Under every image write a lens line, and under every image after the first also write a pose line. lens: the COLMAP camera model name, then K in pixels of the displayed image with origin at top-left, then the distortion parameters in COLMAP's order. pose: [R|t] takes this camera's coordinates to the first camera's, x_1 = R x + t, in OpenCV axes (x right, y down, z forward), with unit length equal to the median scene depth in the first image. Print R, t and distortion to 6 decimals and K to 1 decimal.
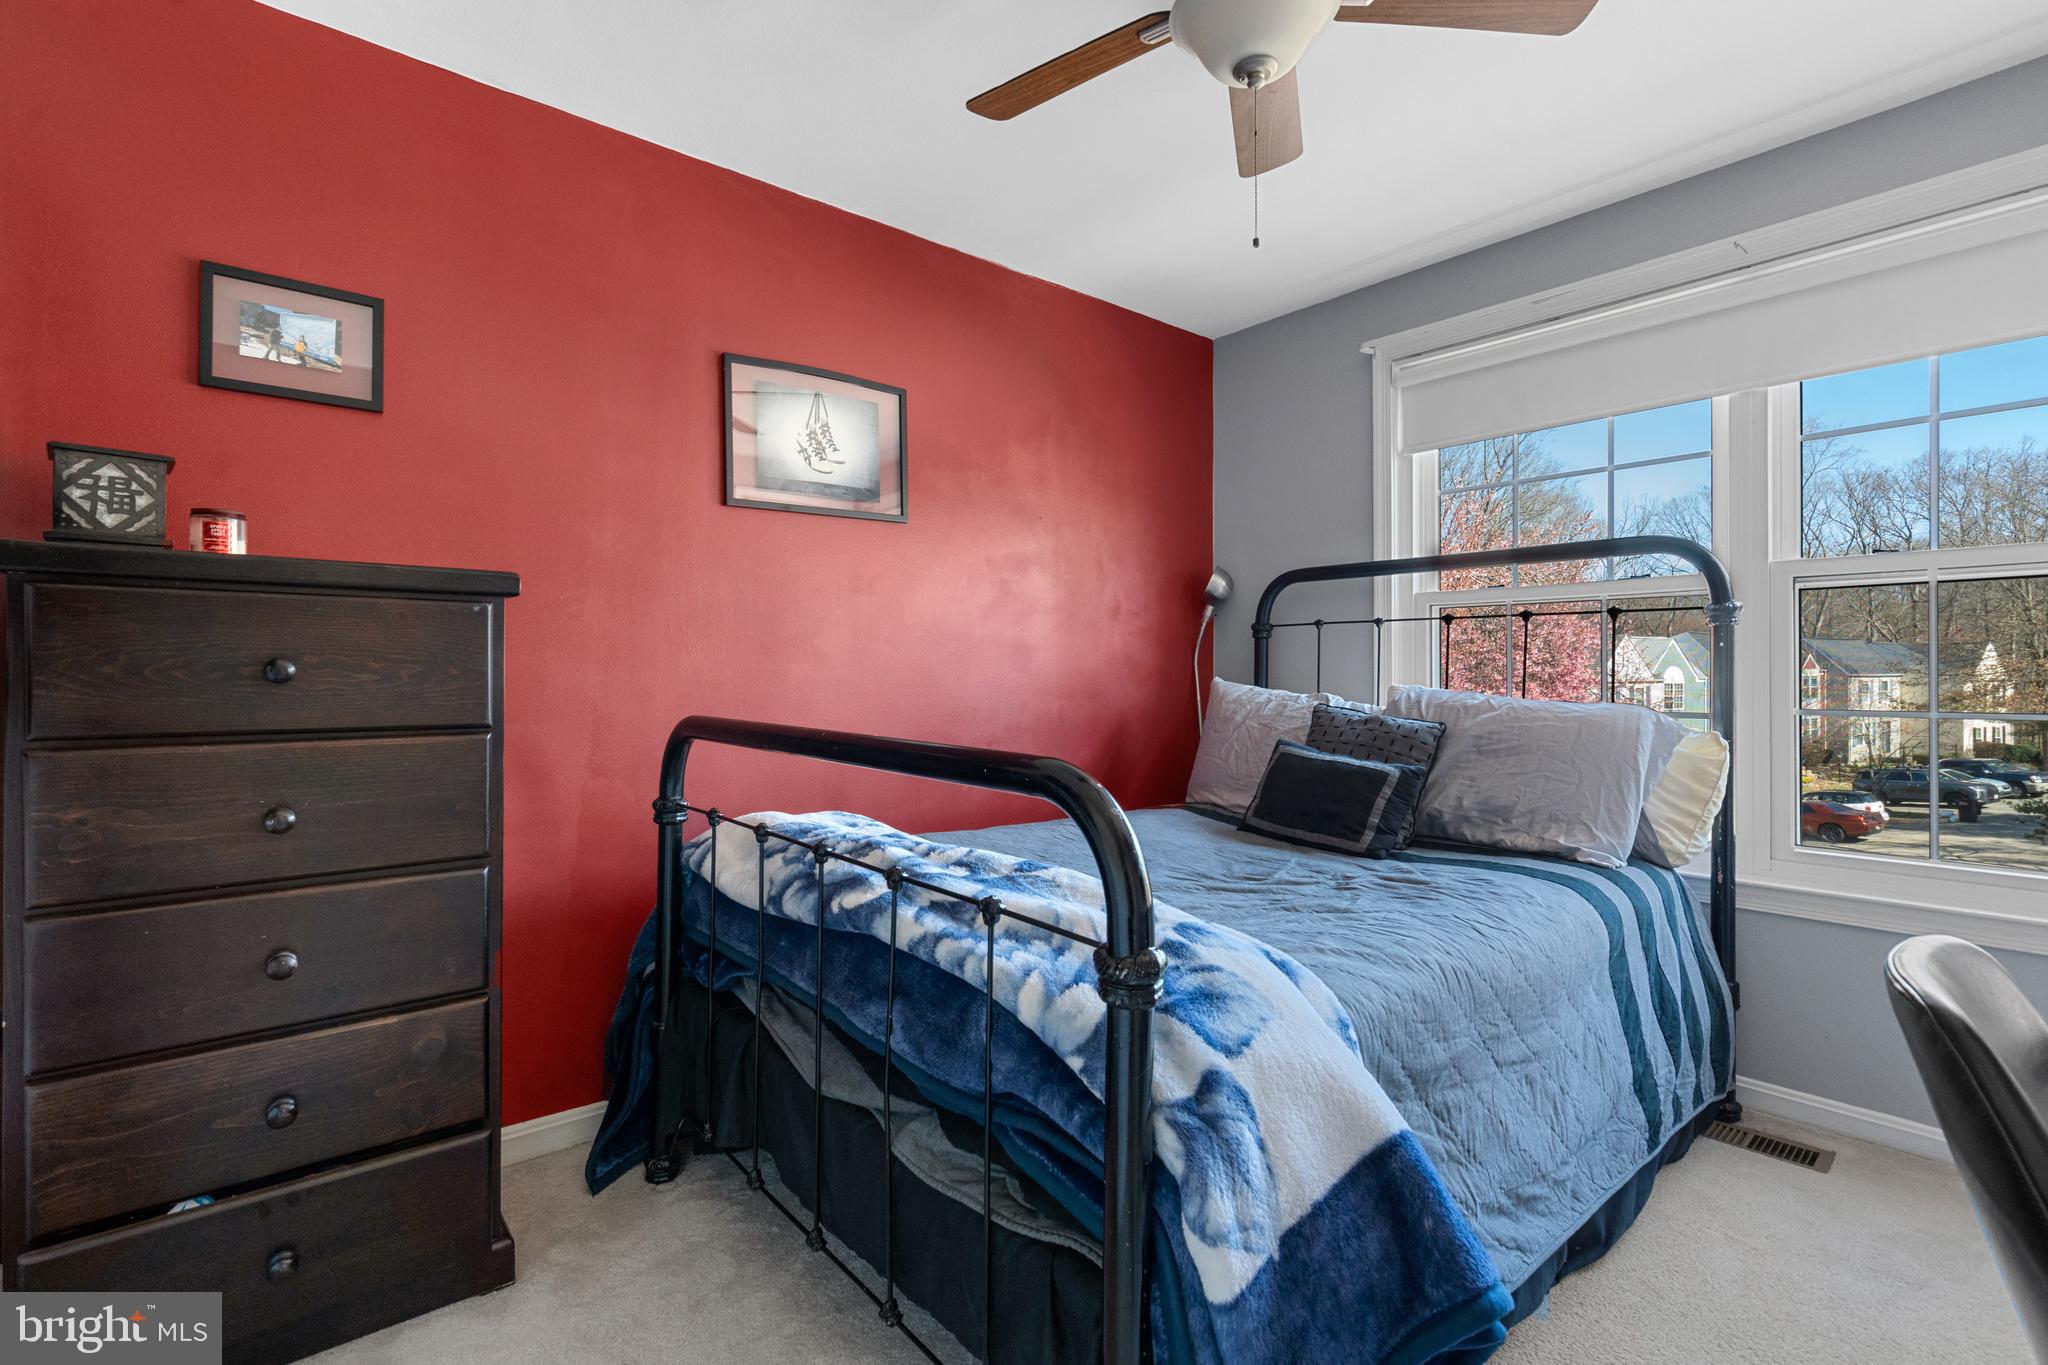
lens RADIAL K [[942.6, 0, 1038.2], [0, 942.6, 672.6], [0, 0, 1]] dist [-0.010107, 0.003107]
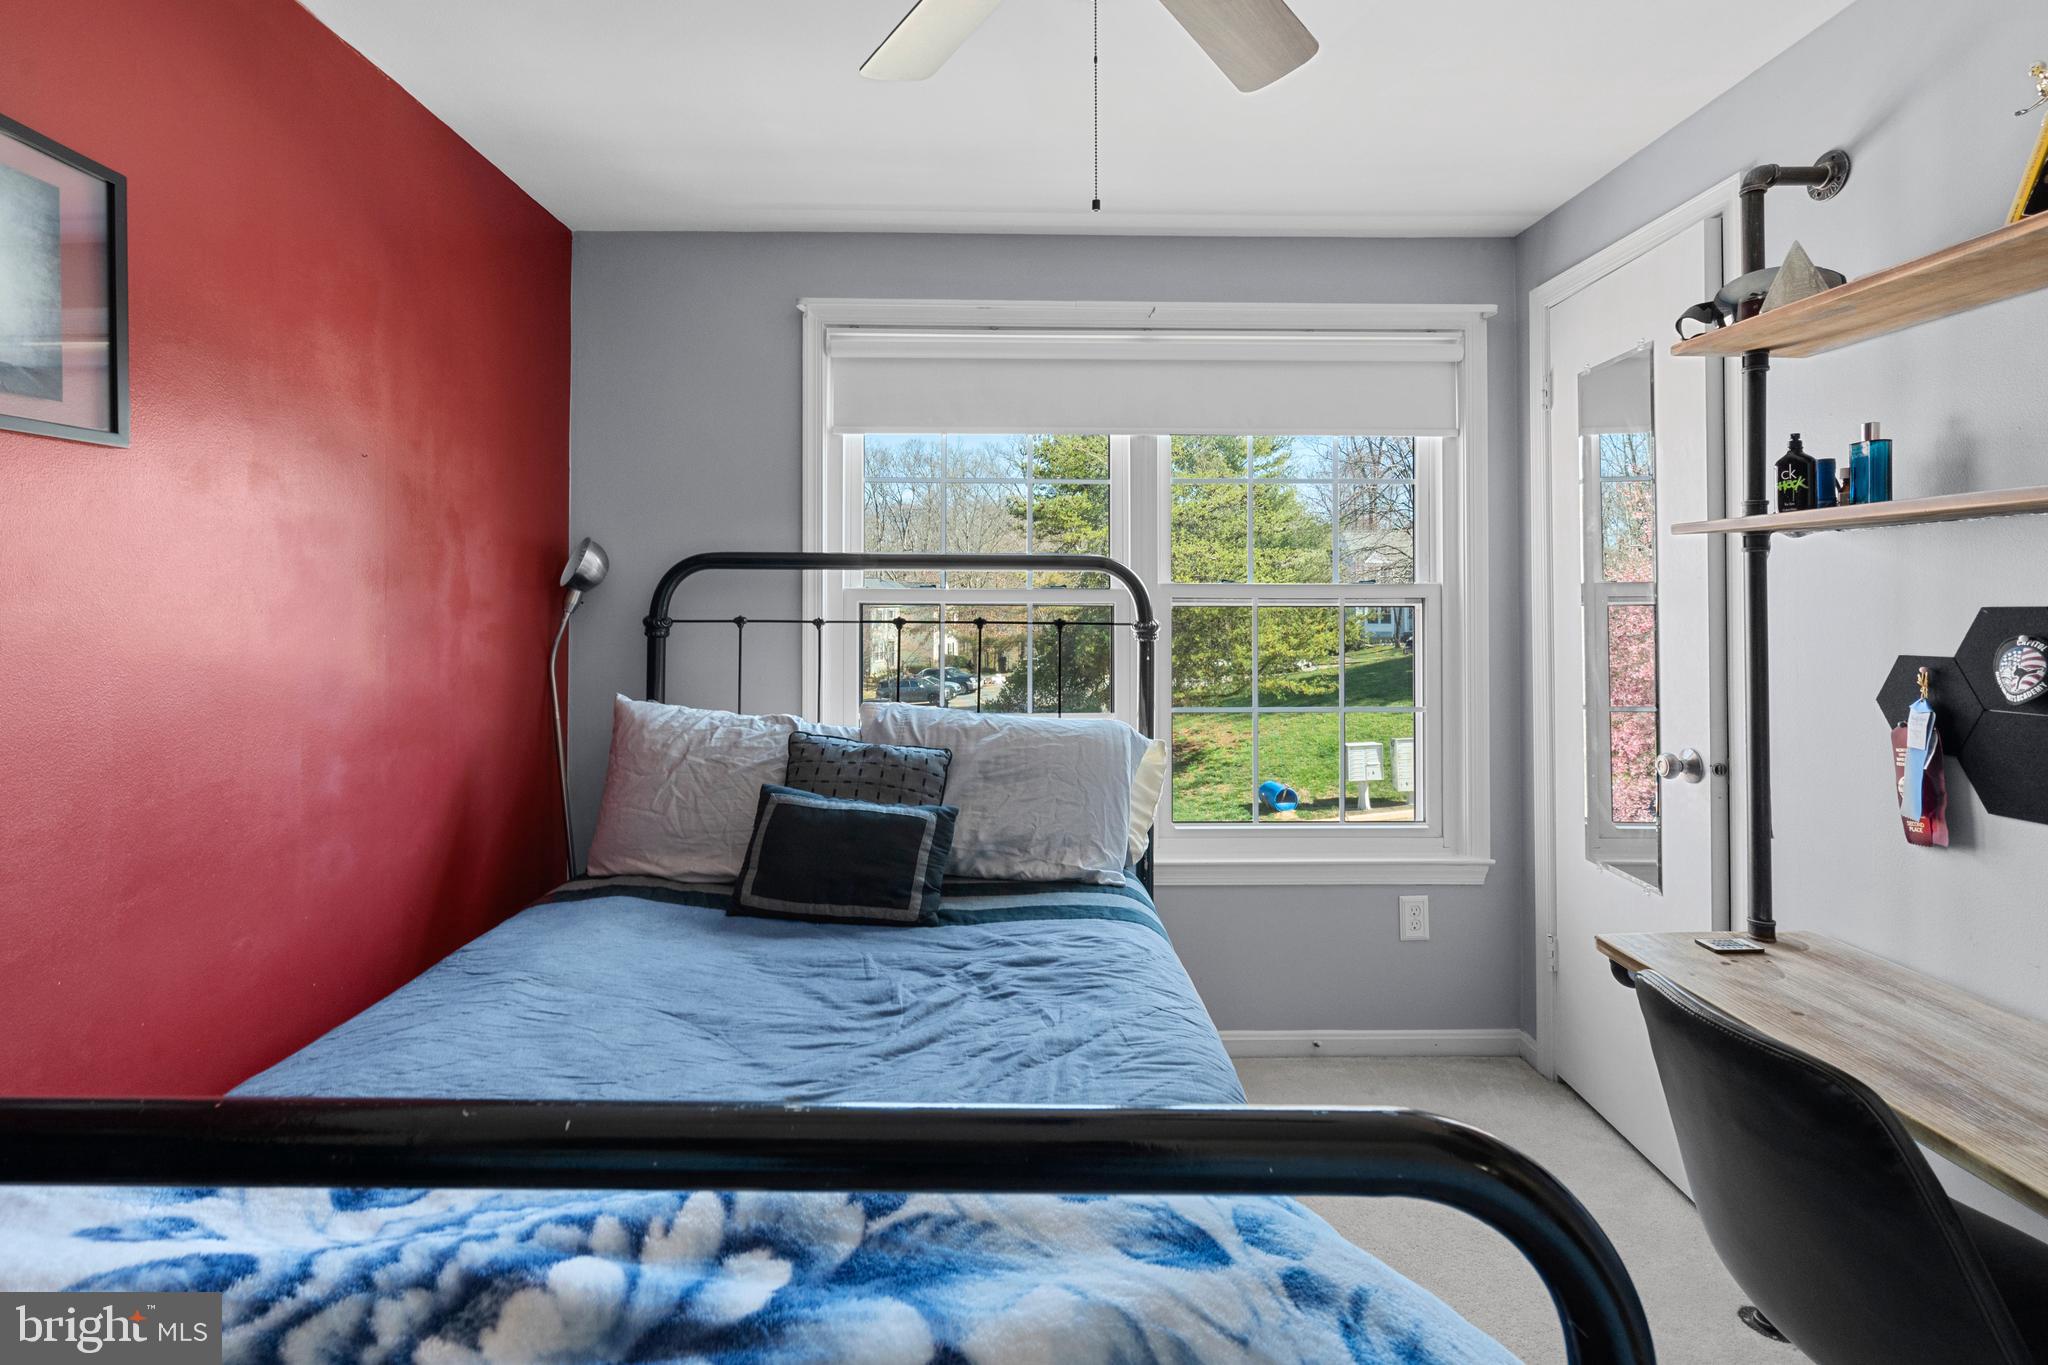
lens RADIAL K [[942.6, 0, 992.4], [0, 942.6, 600.8], [0, 0, 1]] dist [-0.010107, 0.003107]
pose [[0.645847, 0.003754, 0.763458, -0.239463], [-0.006234, 0.999981, 0.000357, -0.090540], [-0.763442, -0.004990, 0.645857, 0.373640]]
